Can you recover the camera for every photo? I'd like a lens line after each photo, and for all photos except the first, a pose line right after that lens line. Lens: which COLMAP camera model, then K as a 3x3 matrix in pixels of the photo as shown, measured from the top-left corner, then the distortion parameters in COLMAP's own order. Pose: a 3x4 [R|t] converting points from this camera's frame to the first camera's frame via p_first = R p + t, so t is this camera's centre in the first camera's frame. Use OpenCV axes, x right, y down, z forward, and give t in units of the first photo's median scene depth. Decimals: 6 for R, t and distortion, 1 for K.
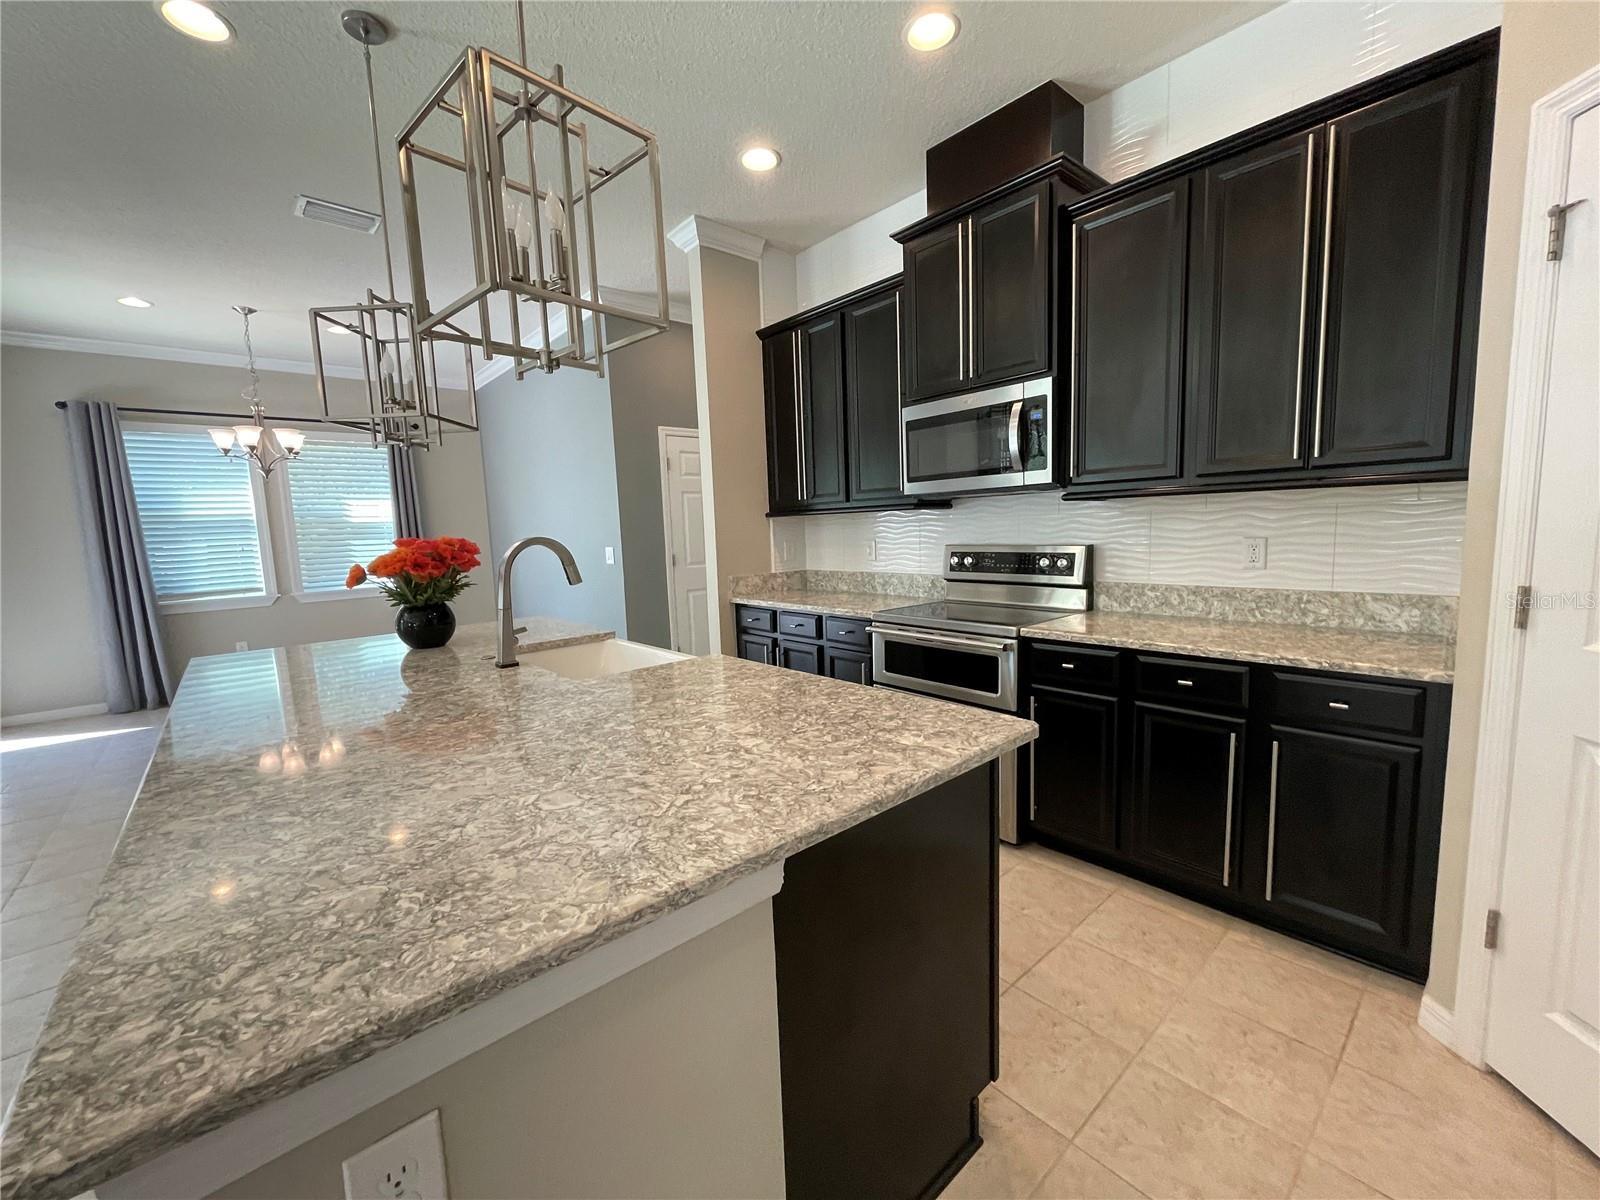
lens RADIAL K [[645.2, 0, 797.3], [0, 645.2, 600.9], [0, 0, 1]] dist [-0.001383, 0.000016]
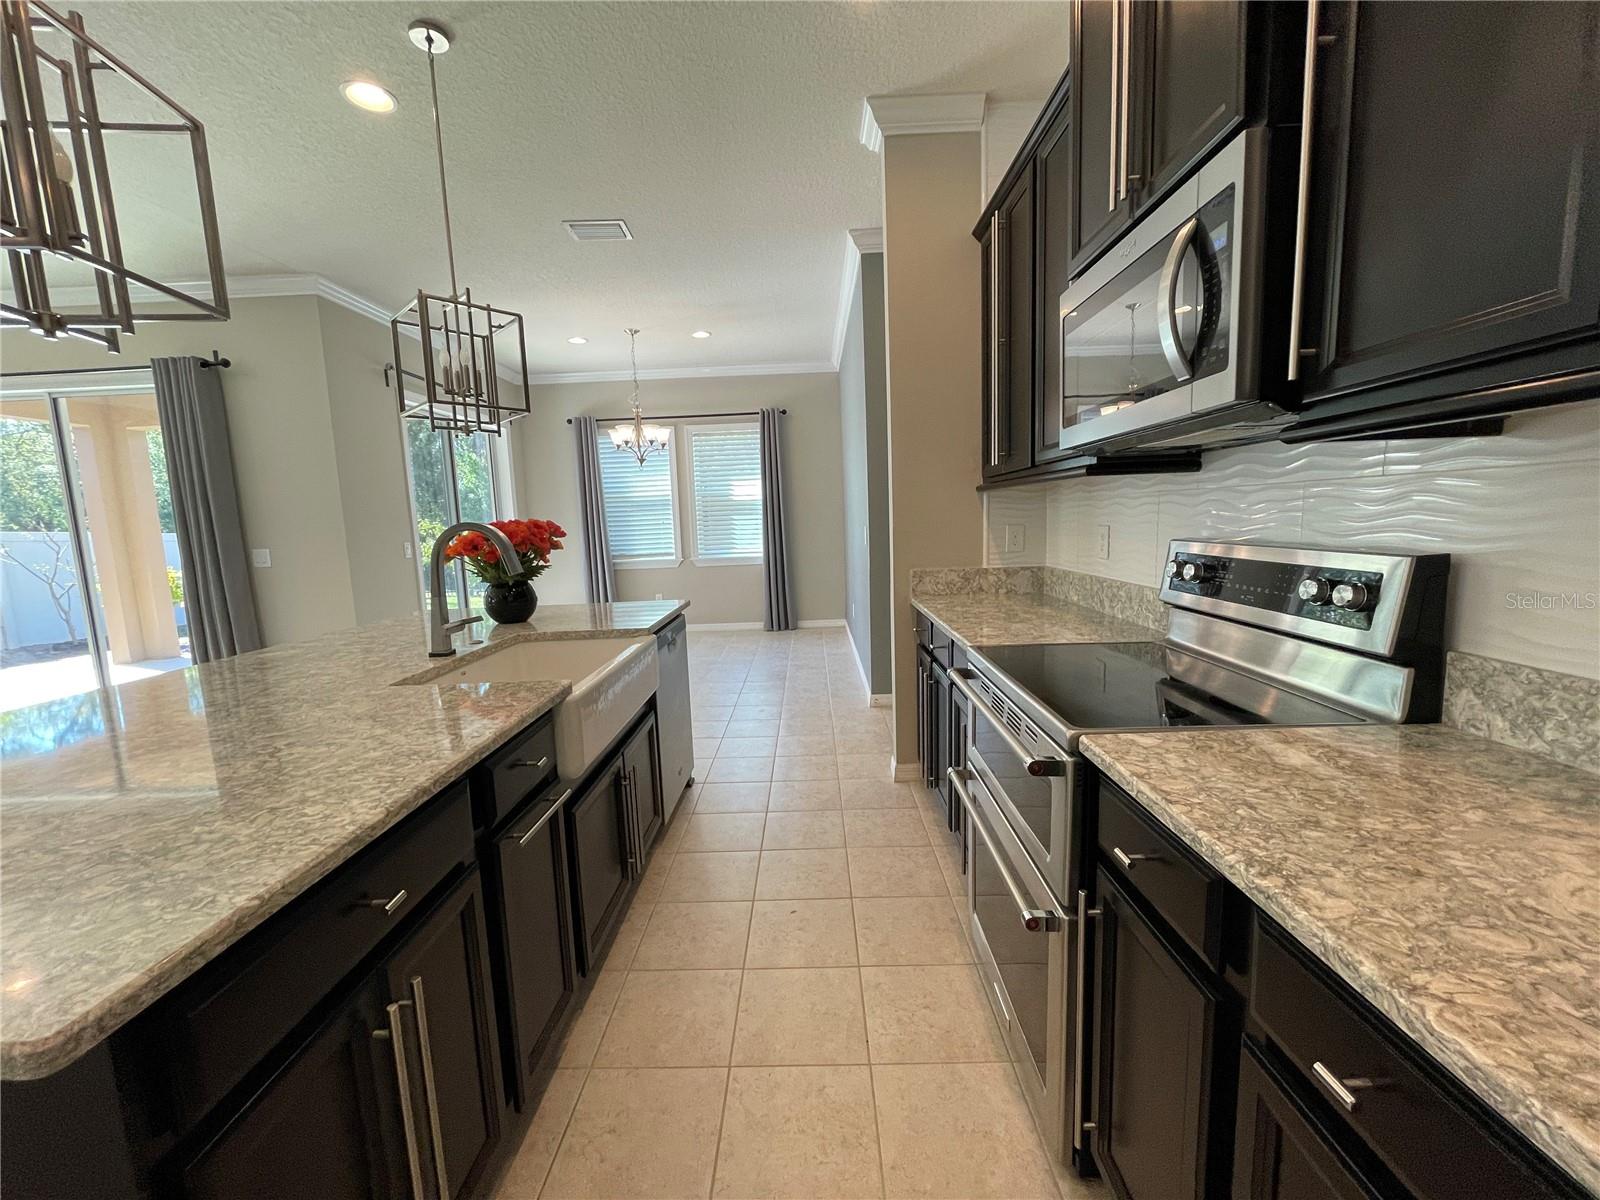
lens RADIAL K [[644.3, 0, 798.0], [0, 644.3, 598.6], [0, 0, 1]] dist [-0.003242, -0.000338]
pose [[0.744892, 0.092314, -0.660768, 0.371617], [-0.068540, 0.995730, 0.061844, -0.050802], [0.663656, -0.000778, 0.748038, 0.406787]]
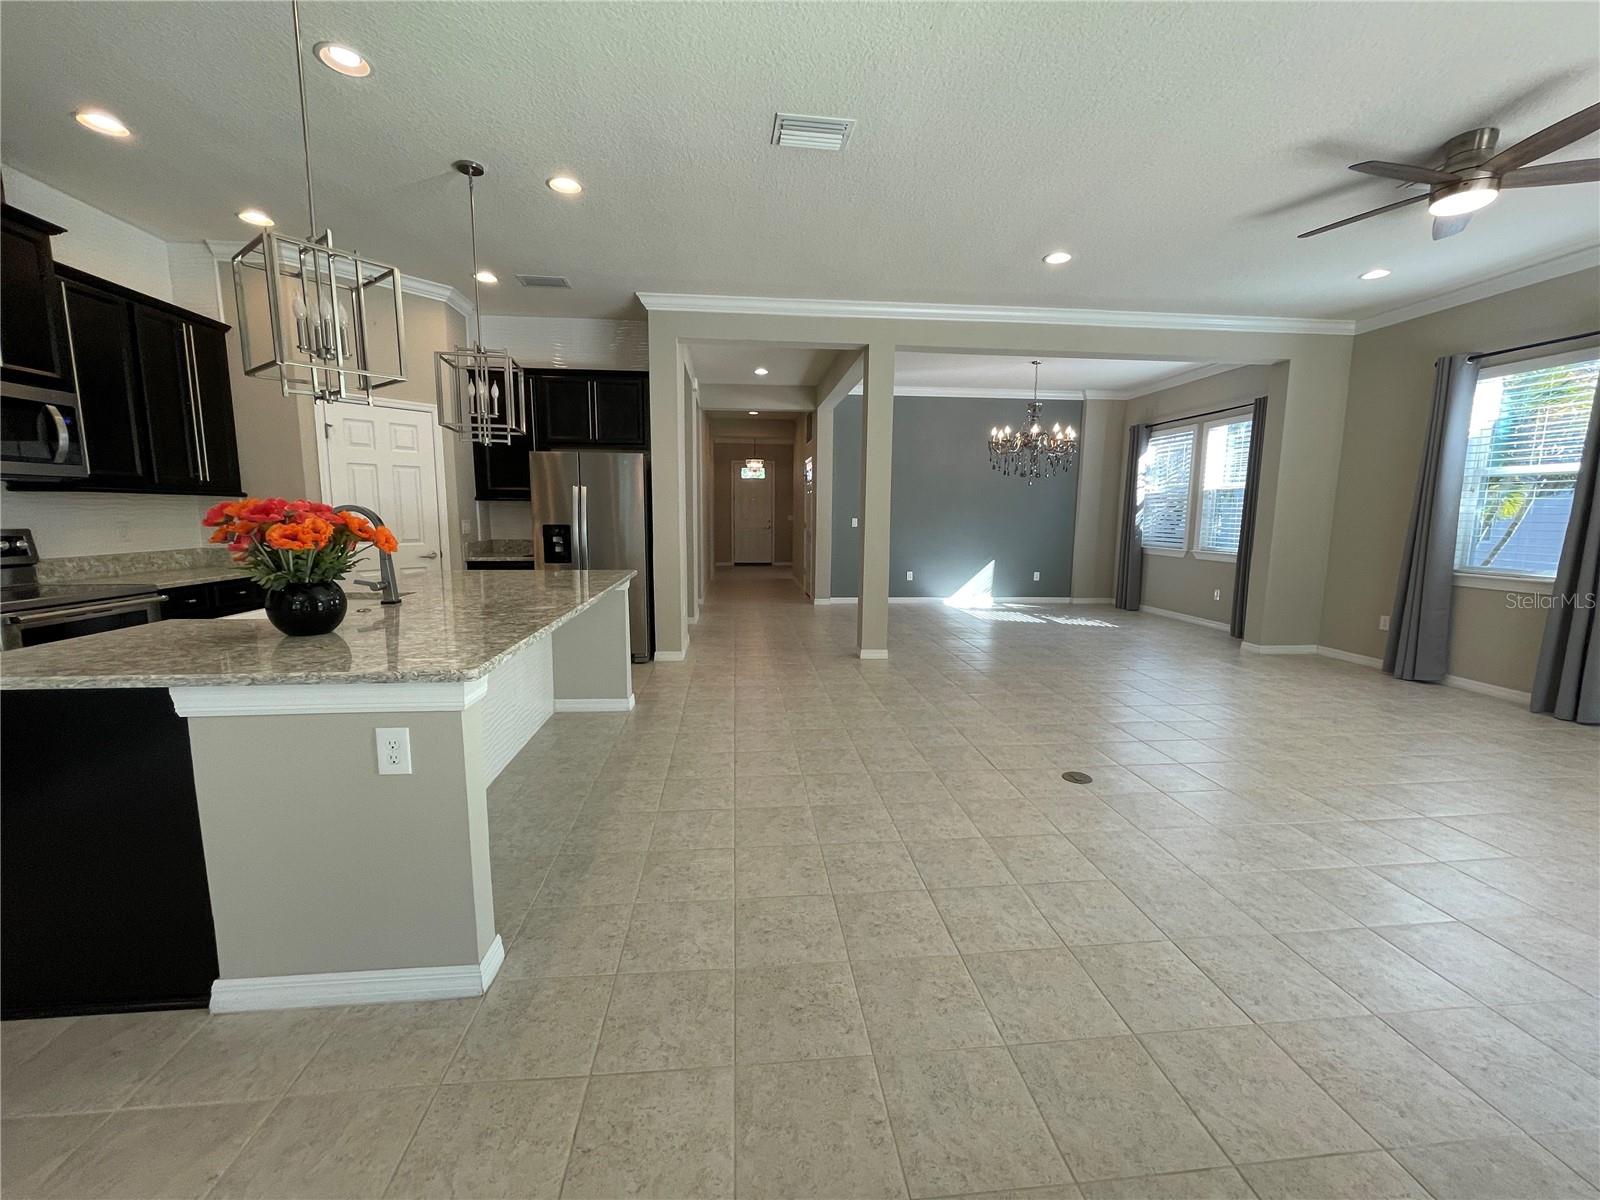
lens RADIAL K [[645.2, 0, 797.3], [0, 645.2, 600.9], [0, 0, 1]] dist [-0.001383, 0.000016]
pose [[-0.813310, -0.049481, 0.579722, -1.202543], [0.090276, 0.973579, 0.209750, -0.067074], [-0.574784, 0.222927, -0.787354, 0.995104]]
